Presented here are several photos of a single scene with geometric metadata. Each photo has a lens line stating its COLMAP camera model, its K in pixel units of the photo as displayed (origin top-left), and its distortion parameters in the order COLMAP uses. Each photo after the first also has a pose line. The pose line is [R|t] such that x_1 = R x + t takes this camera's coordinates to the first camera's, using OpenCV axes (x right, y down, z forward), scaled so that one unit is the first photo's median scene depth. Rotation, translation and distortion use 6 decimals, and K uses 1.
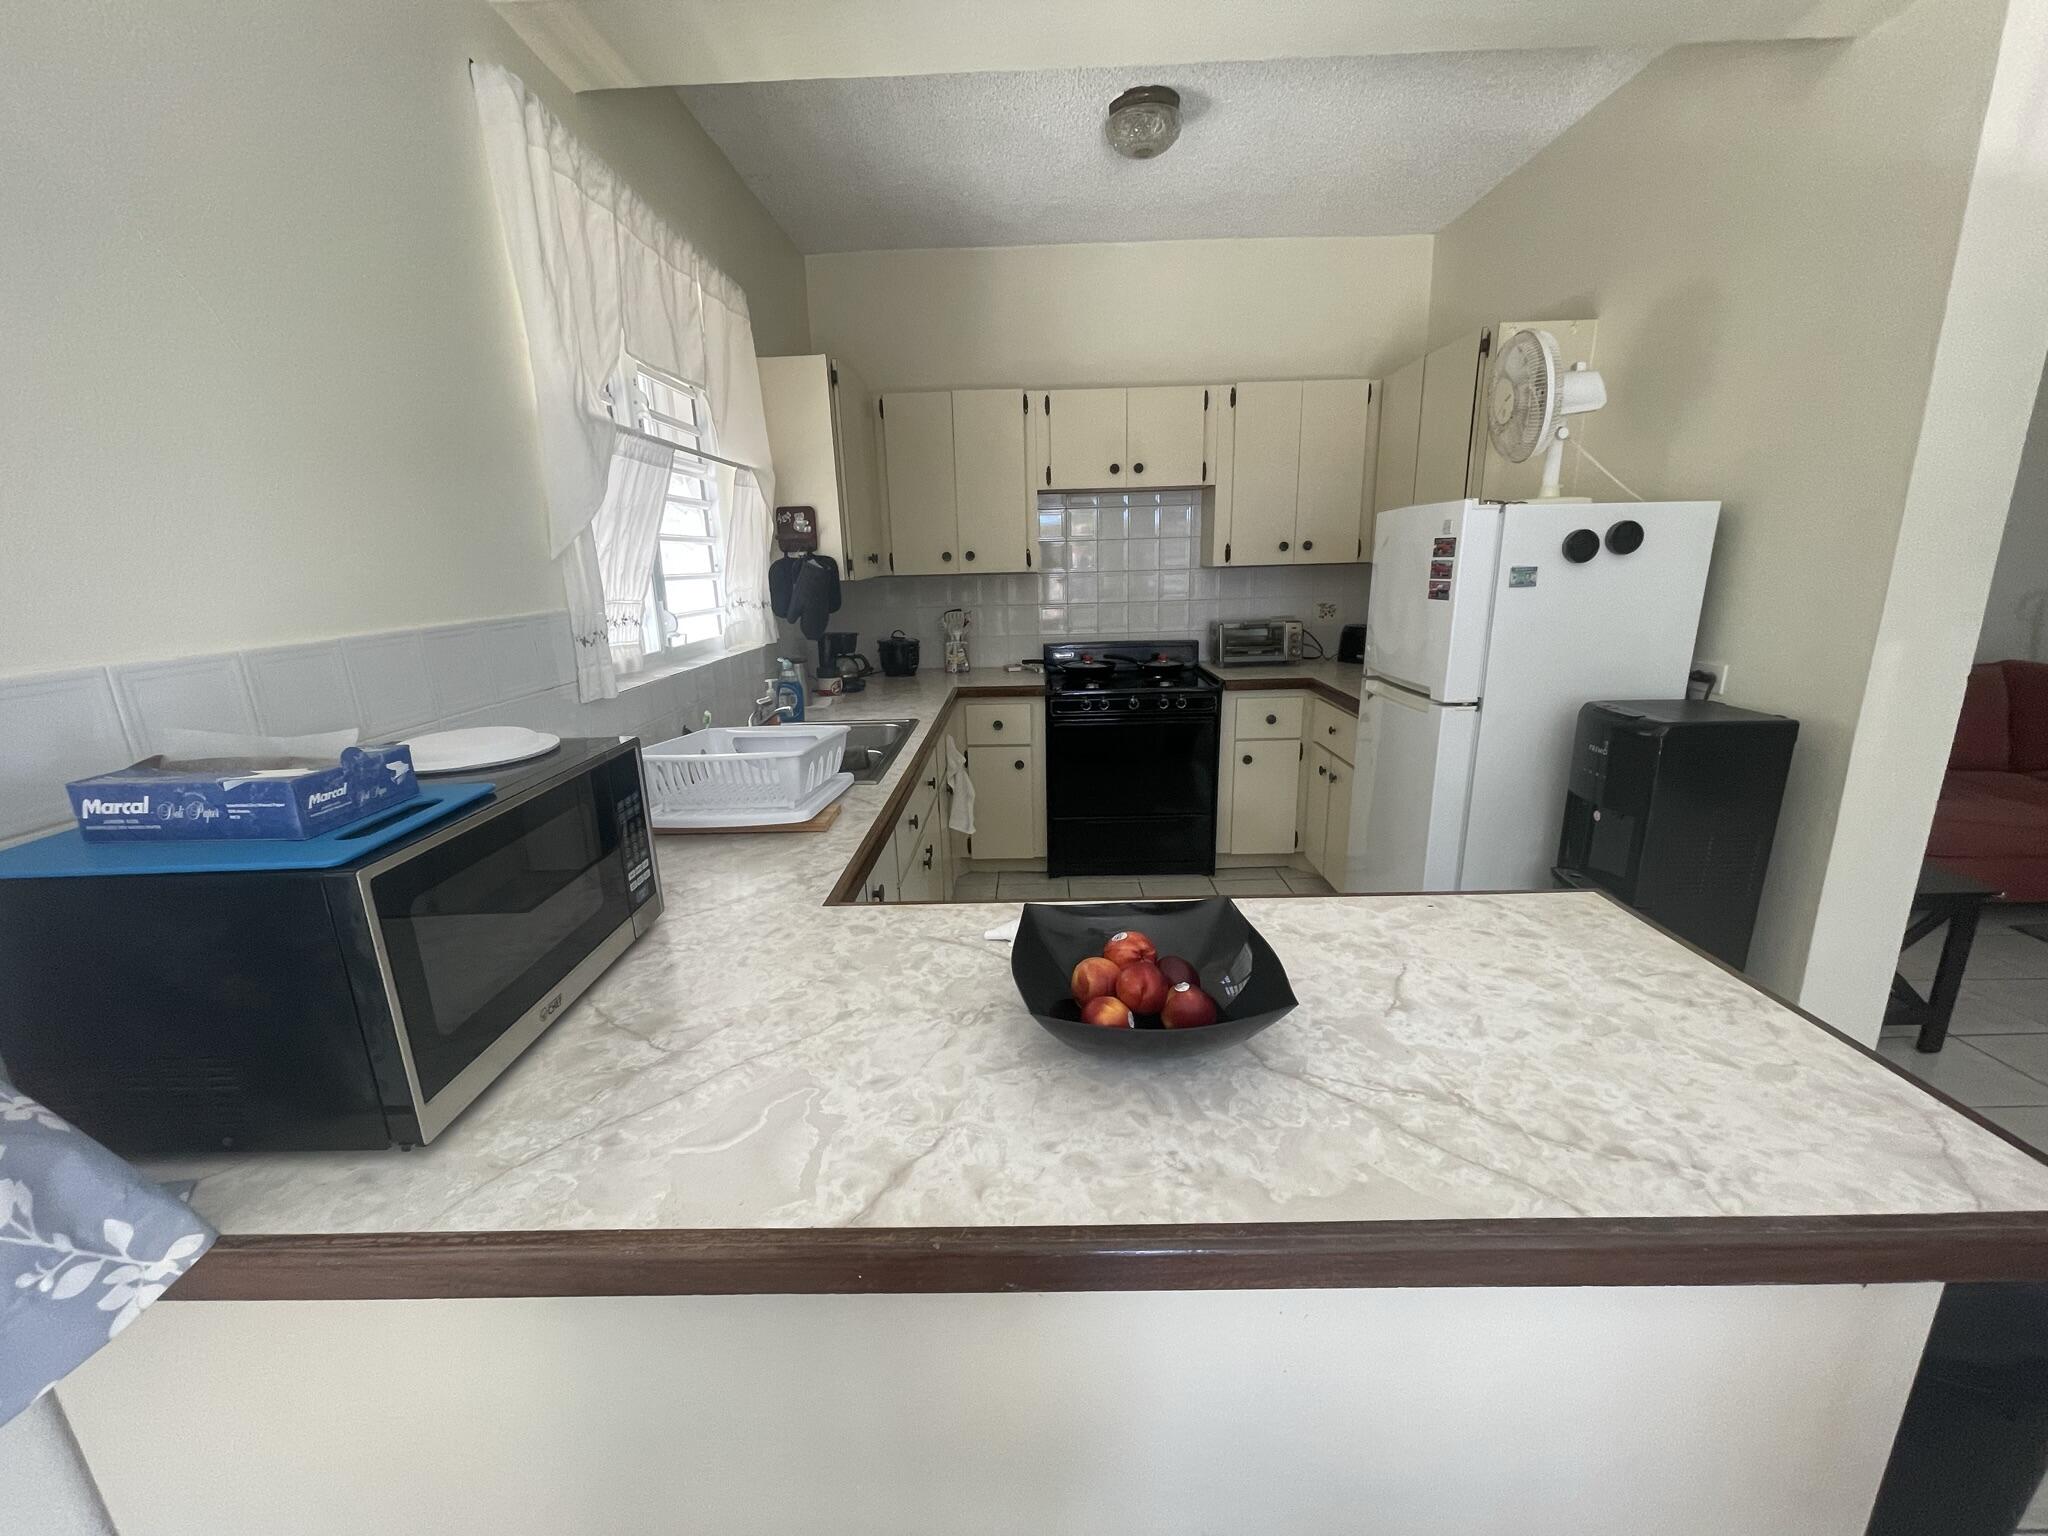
lens RADIAL K [[825.7, 0, 1024.0], [0, 825.7, 768.0], [0, 0, 1]] dist [-0.000028, 0.000066]
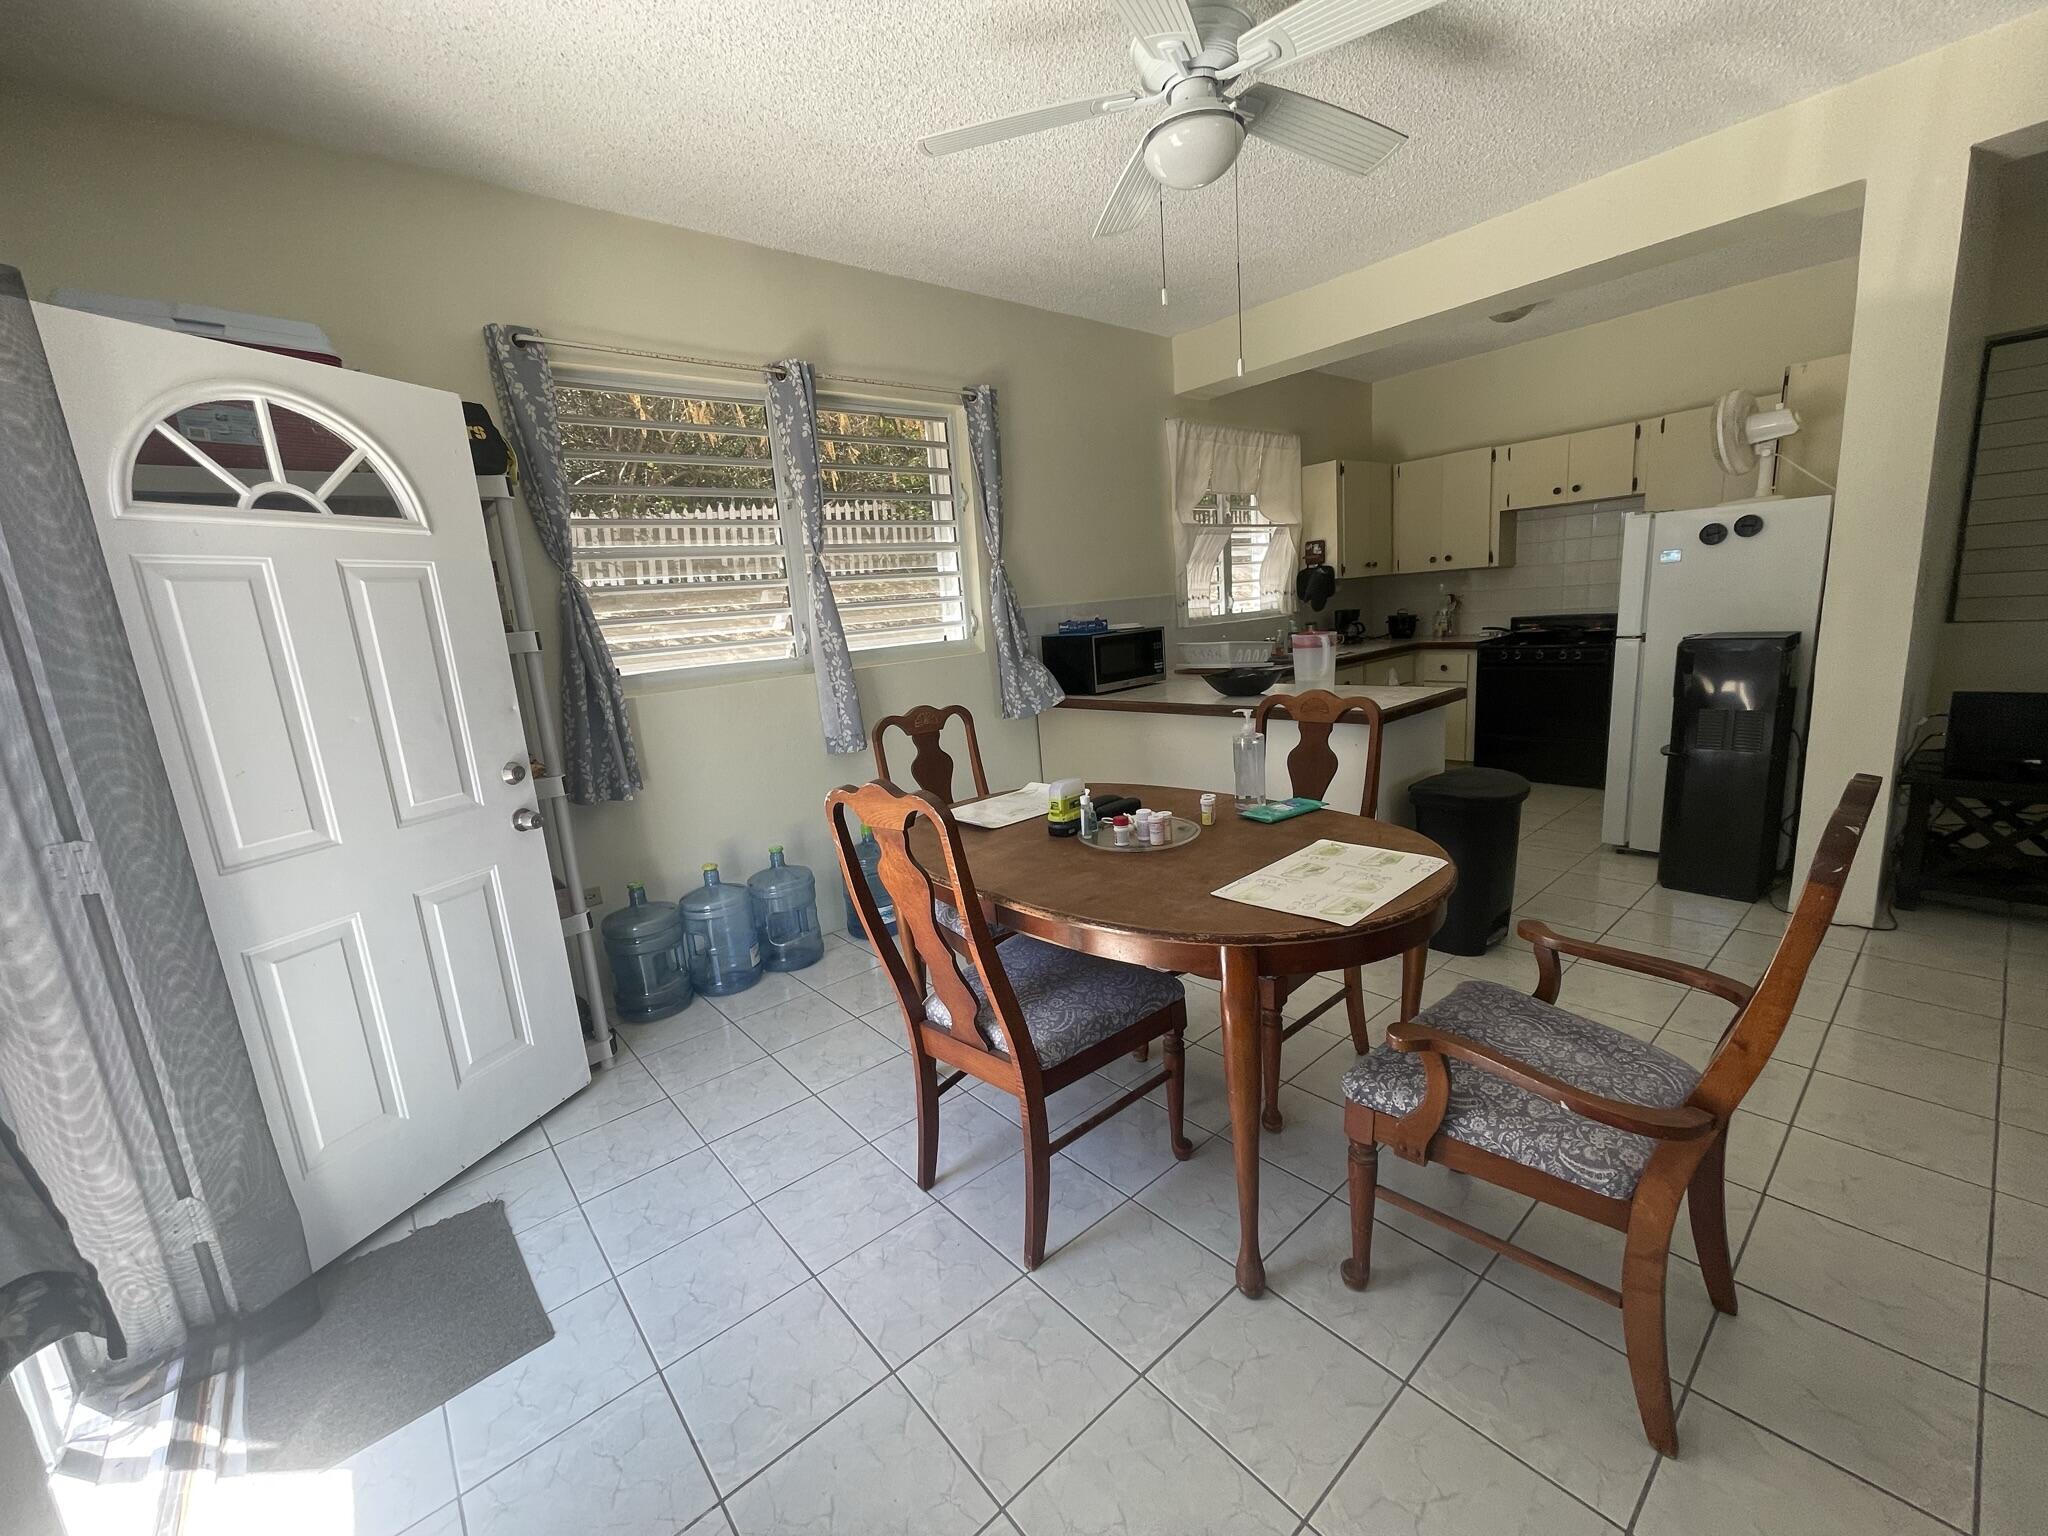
lens RADIAL K [[825.7, 0, 1024.0], [0, 825.7, 768.0], [0, 0, 1]] dist [-0.000028, 0.000066]
pose [[0.653620, 0.123443, -0.746688, 0.765157], [-0.130795, 0.990188, 0.049205, 0.193666], [0.745435, 0.065502, 0.663352, -0.720587]]
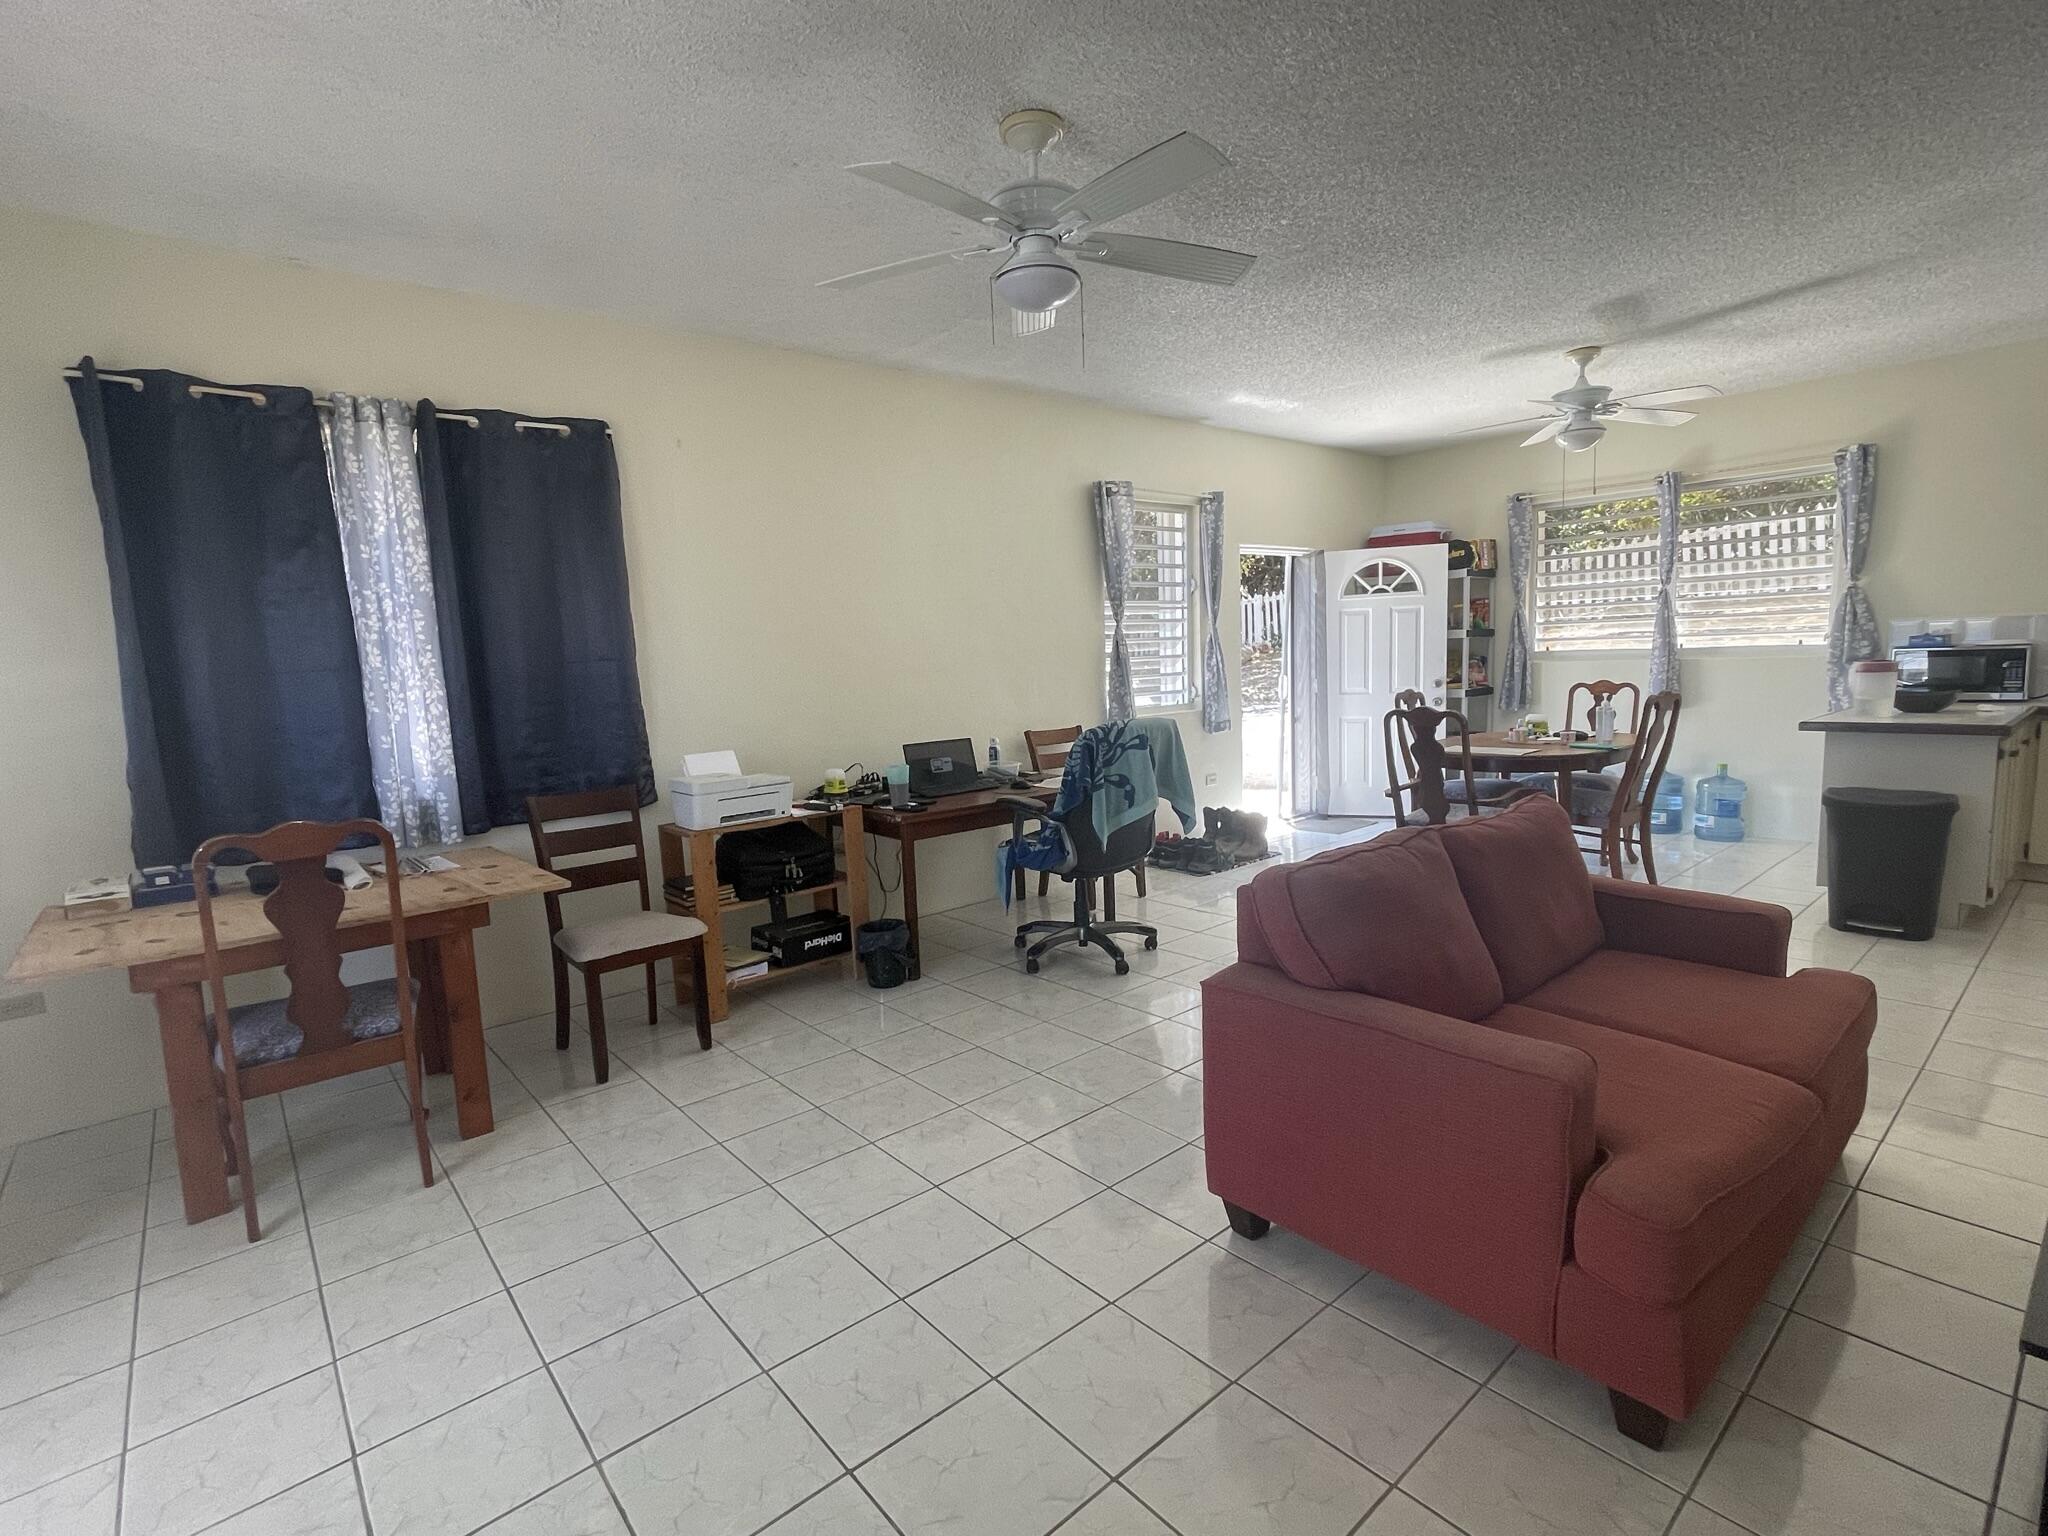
lens RADIAL K [[967.0, 0, 1024.0], [0, 967.0, 768.0], [0, 0, 1]] dist [-0.000193, 0.000031]
pose [[-0.754644, 0.127218, -0.643684, 2.187102], [-0.110484, 0.942378, 0.315780, -0.140679], [0.646766, 0.309418, -0.697104, 0.486128]]
